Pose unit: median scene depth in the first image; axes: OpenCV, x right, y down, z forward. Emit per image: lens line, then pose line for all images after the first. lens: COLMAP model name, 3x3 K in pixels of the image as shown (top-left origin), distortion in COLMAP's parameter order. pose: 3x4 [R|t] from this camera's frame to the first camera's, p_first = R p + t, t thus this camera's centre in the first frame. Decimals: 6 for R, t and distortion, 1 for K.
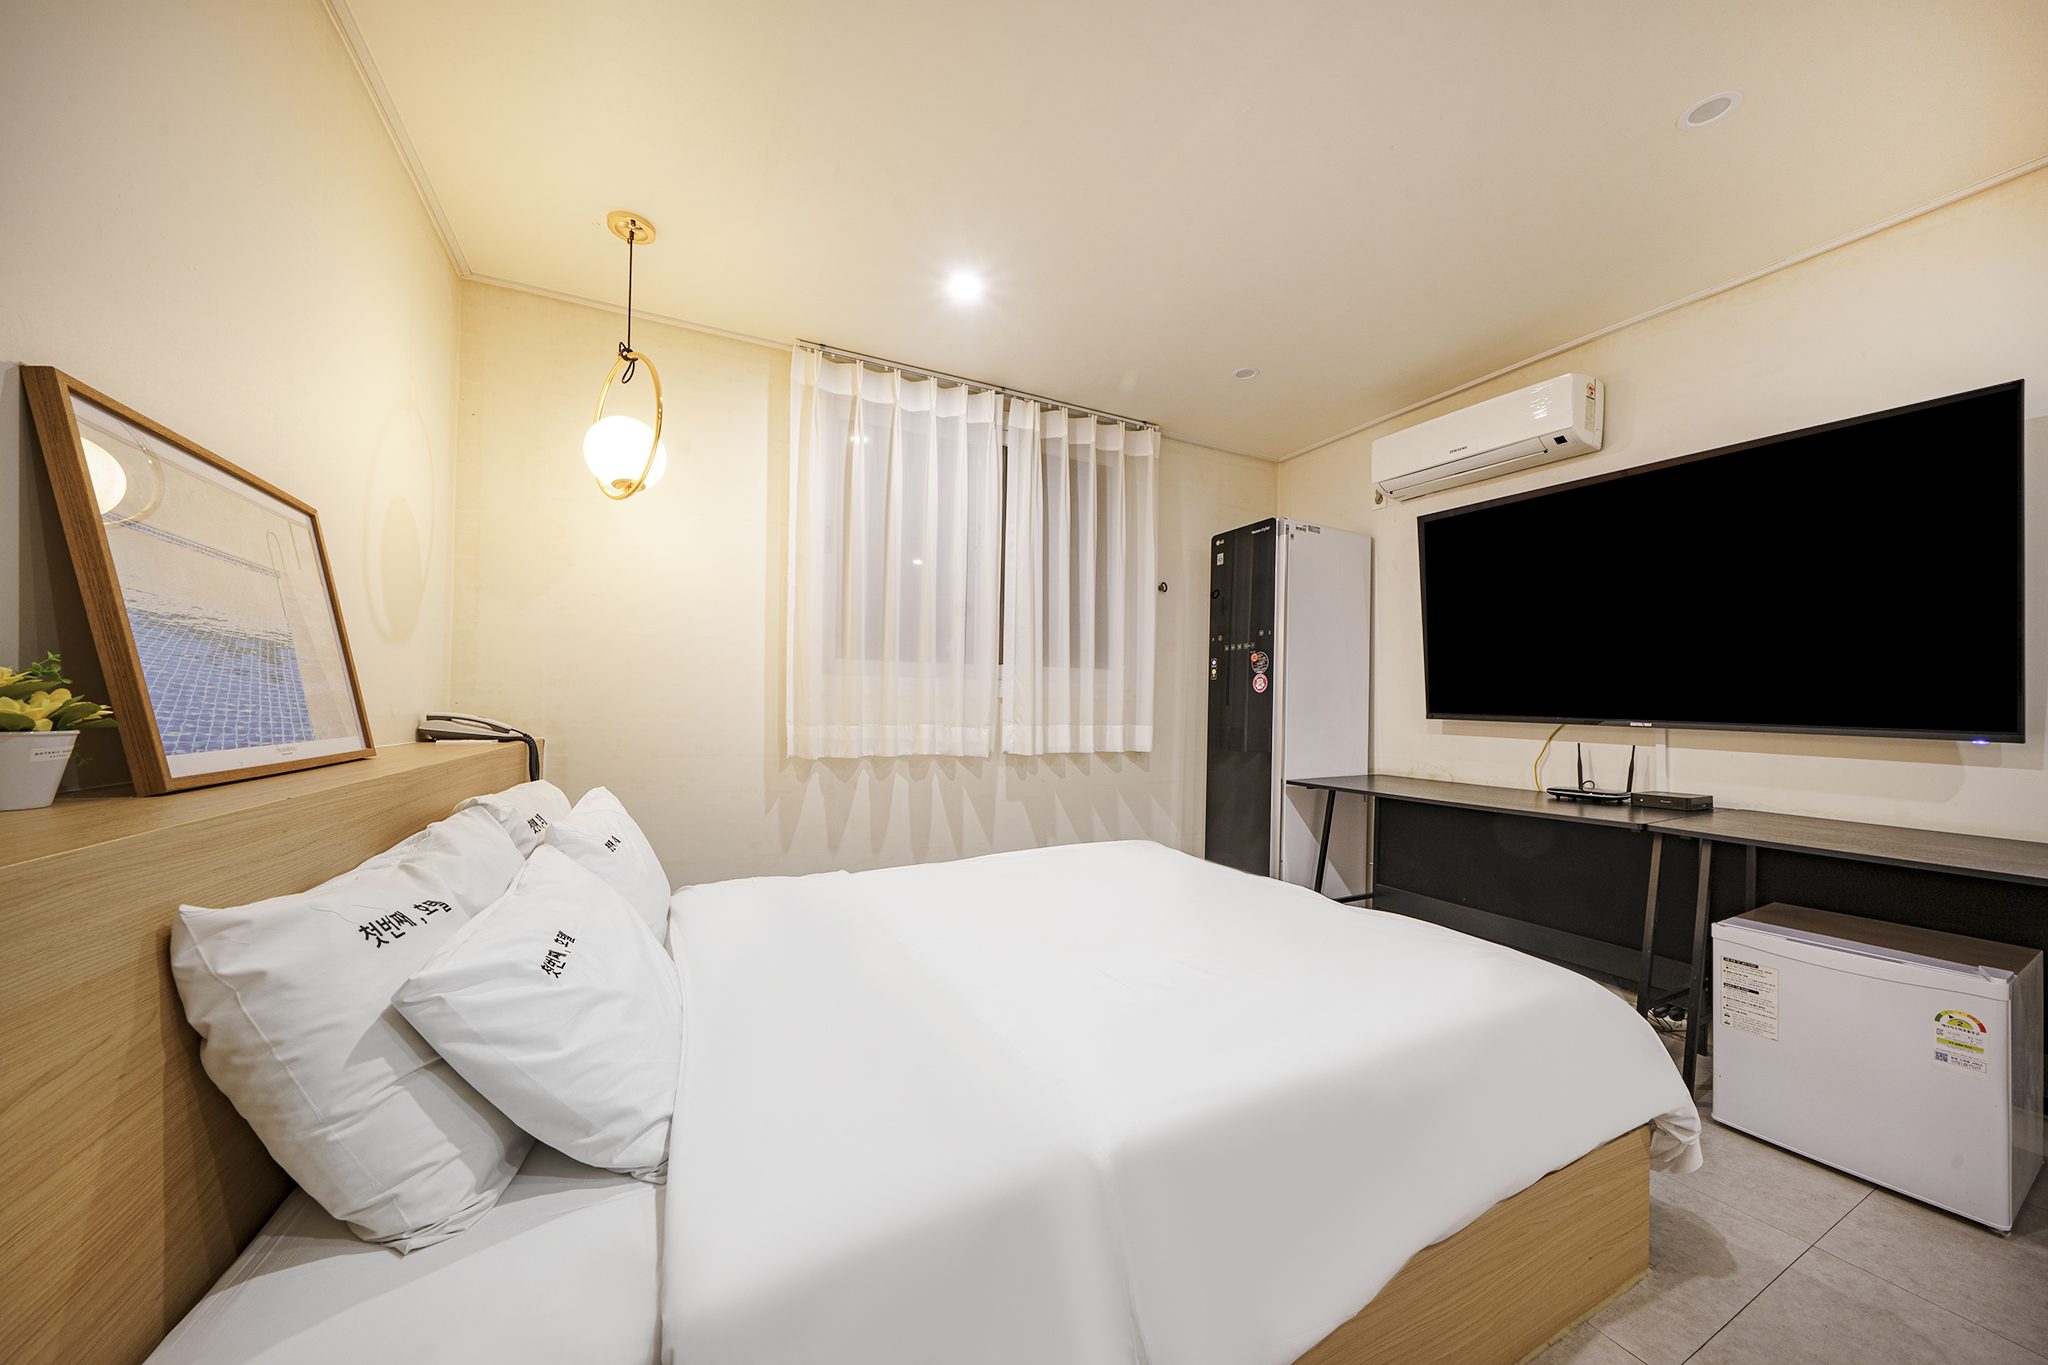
lens RADIAL K [[692.7, 0, 1017.7], [0, 692.7, 713.1], [0, 0, 1]] dist [0.010543, -0.000018]
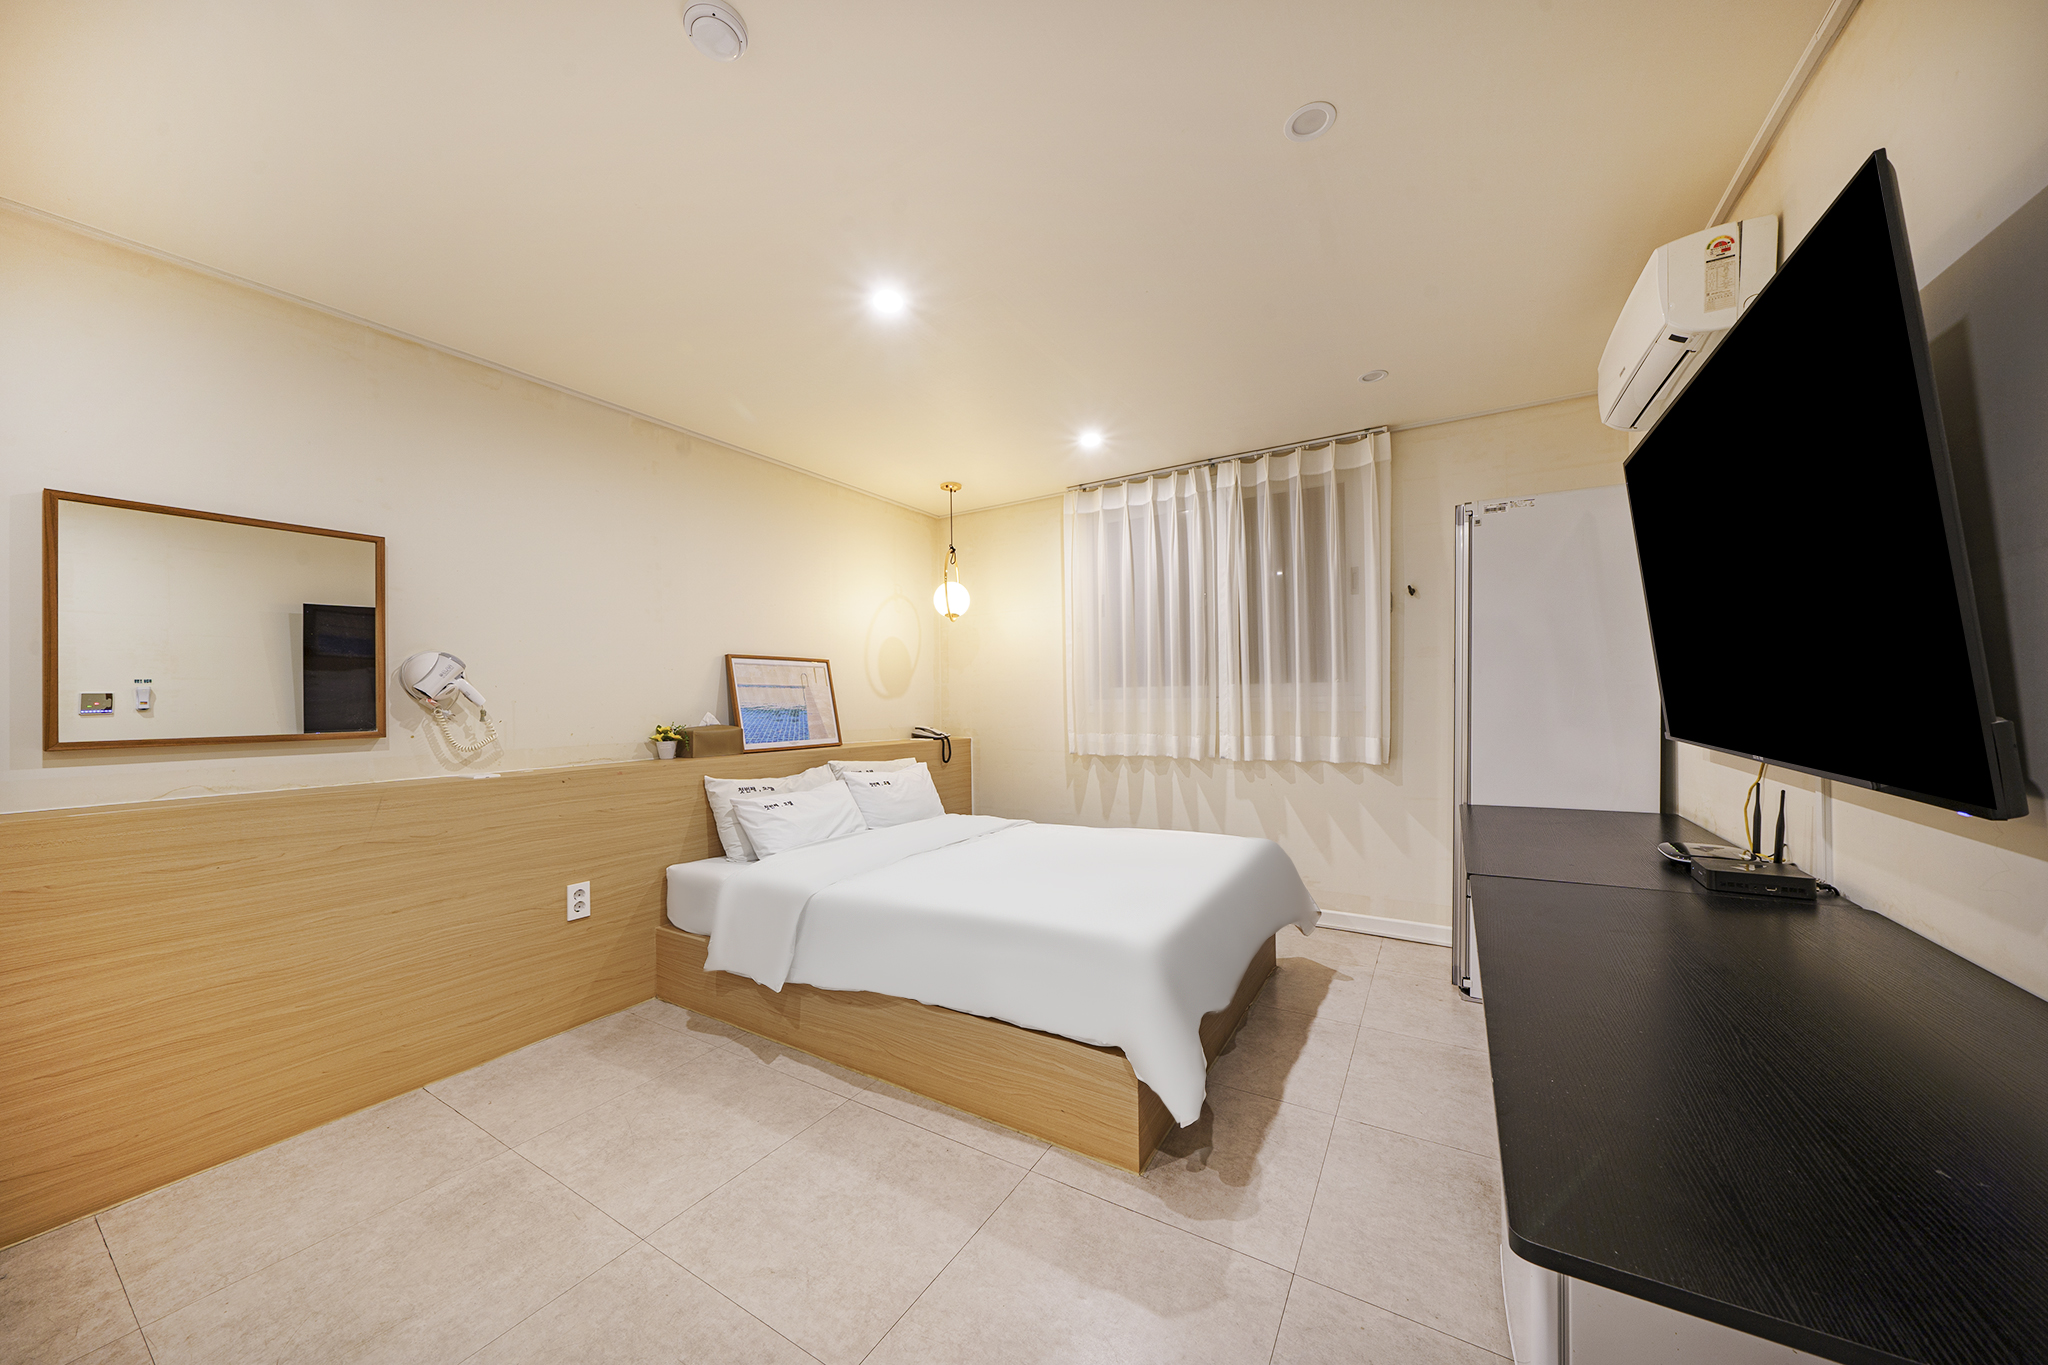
lens RADIAL K [[692.7, 0, 1017.7], [0, 692.7, 713.1], [0, 0, 1]] dist [0.010543, -0.000018]
pose [[0.530171, -0.004611, -0.847878, 0.897612], [0.014108, 0.999895, 0.003384, -0.032648], [0.847773, -0.013756, 0.530180, 0.064431]]
